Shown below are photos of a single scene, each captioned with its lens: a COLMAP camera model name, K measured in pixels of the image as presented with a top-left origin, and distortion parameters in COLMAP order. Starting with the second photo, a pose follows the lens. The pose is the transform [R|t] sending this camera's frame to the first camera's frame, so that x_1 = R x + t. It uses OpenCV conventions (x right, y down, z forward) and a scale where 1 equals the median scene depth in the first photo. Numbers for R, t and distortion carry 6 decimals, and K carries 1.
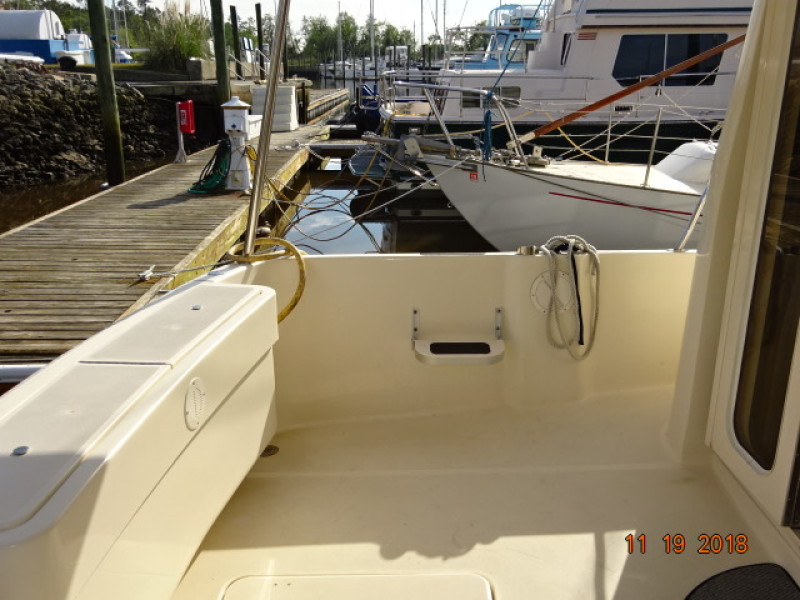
lens RADIAL K [[719.2, 0, 400.0], [0, 719.2, 300.0], [0, 0, 1]] dist [0.012695, -0.010587]
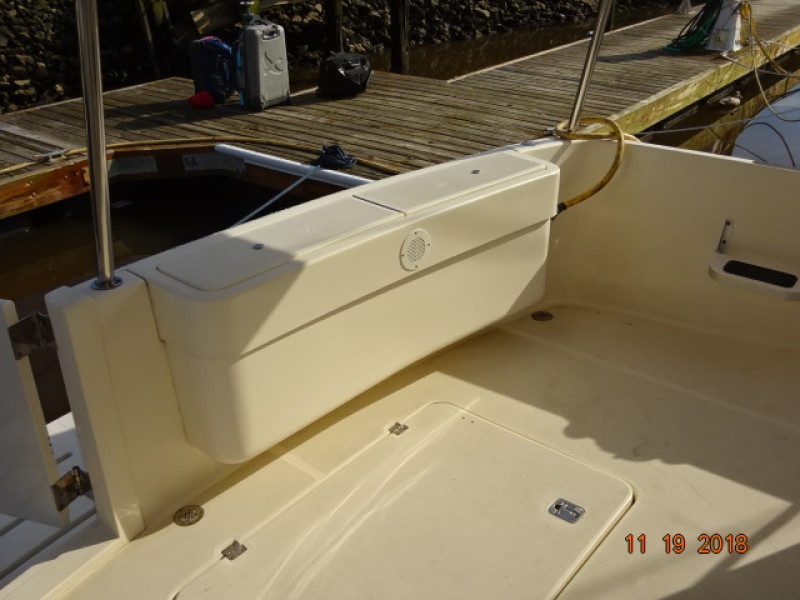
lens RADIAL K [[719.2, 0, 400.0], [0, 719.2, 300.0], [0, 0, 1]] dist [0.012695, -0.010587]
pose [[0.731075, 0.313991, -0.605755, 0.237893], [-0.179031, 0.944988, 0.273762, -0.053749], [0.658390, -0.091692, 0.747071, 0.014262]]
